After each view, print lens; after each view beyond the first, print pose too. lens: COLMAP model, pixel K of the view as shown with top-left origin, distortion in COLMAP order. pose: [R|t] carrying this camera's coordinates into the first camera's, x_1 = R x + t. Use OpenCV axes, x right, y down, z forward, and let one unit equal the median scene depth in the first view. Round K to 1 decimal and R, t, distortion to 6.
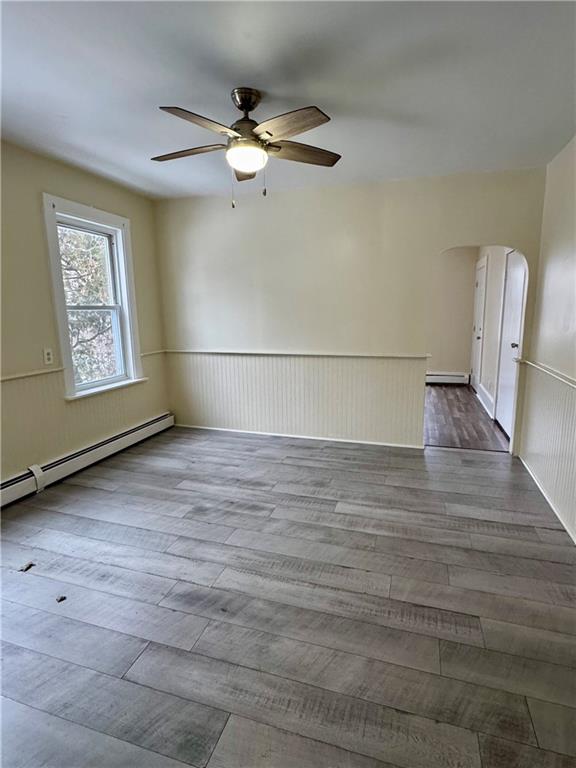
lens RADIAL K [[412.7, 0, 288.0], [0, 412.7, 384.0], [0, 0, 1]] dist [0.000333, 0.000059]
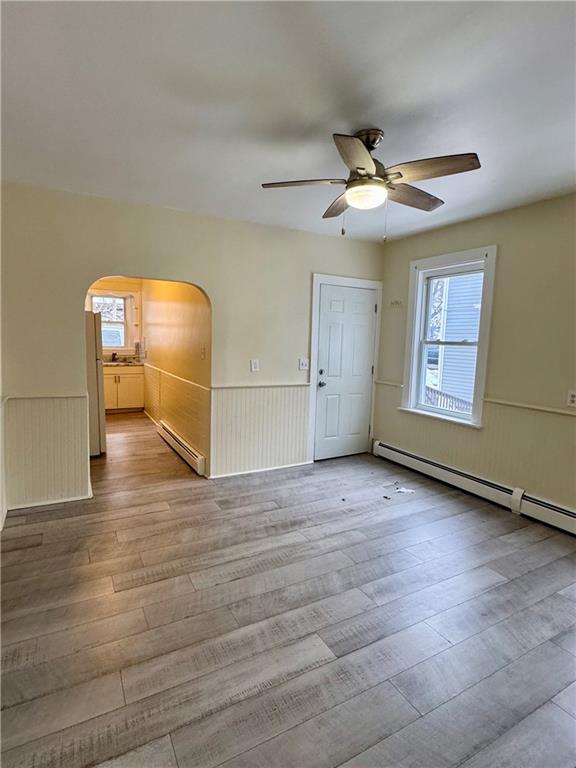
lens RADIAL K [[403.3, 0, 288.0], [0, 403.3, 384.0], [0, 0, 1]] dist [0.000515, 0.000455]
pose [[-0.692796, 0.071513, -0.717579, 0.715579], [-0.153665, 0.957577, 0.243790, -0.300999], [0.704571, 0.279164, -0.652416, 1.530243]]
